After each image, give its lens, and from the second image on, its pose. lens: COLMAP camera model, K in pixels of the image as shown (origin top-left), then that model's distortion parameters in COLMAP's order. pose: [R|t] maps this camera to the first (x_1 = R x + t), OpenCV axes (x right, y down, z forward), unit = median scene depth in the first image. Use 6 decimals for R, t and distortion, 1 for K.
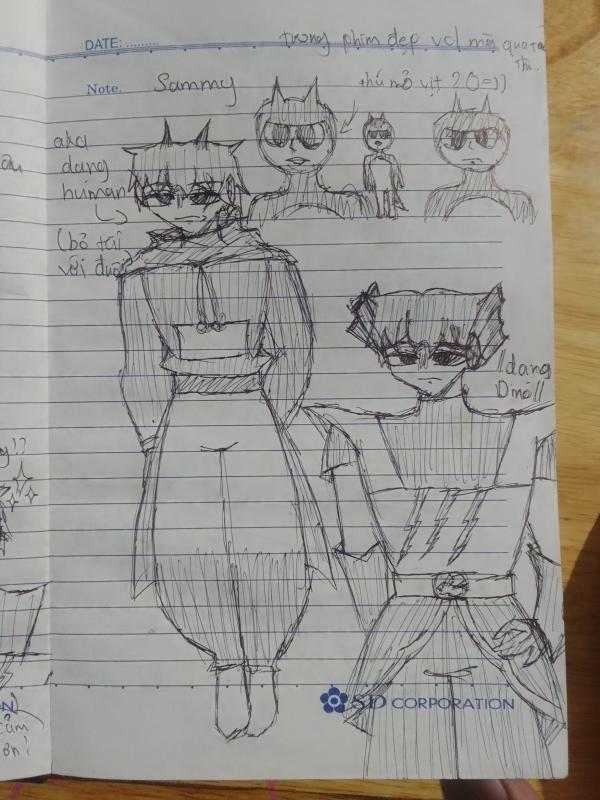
lens RADIAL K [[623.6, 0, 300.0], [0, 623.6, 400.0], [0, 0, 1]] dist [0.108450, -0.068879]
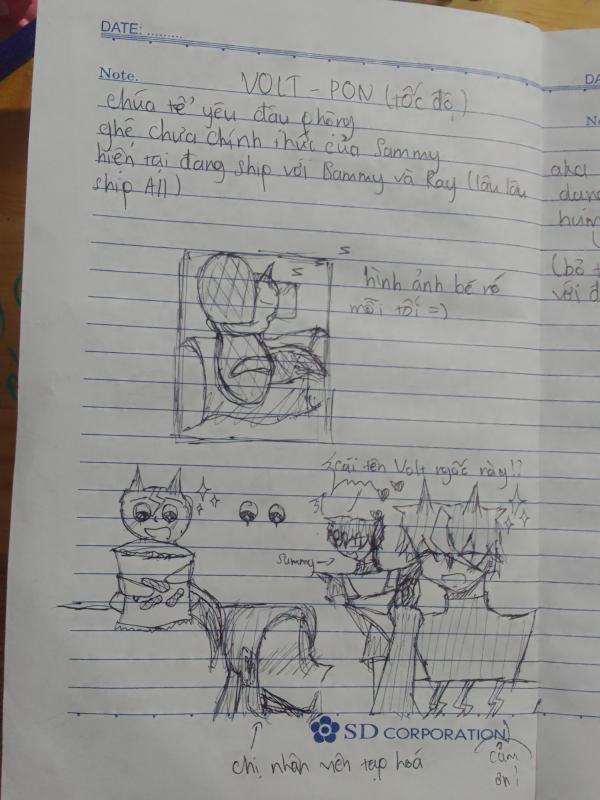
lens RADIAL K [[623.6, 0, 300.0], [0, 623.6, 400.0], [0, 0, 1]] dist [0.108450, -0.068879]
pose [[0.996188, 0.048727, 0.072356, -0.839779], [-0.046160, 0.998258, -0.036736, 0.017518], [-0.074020, 0.033256, 0.996702, 0.031097]]
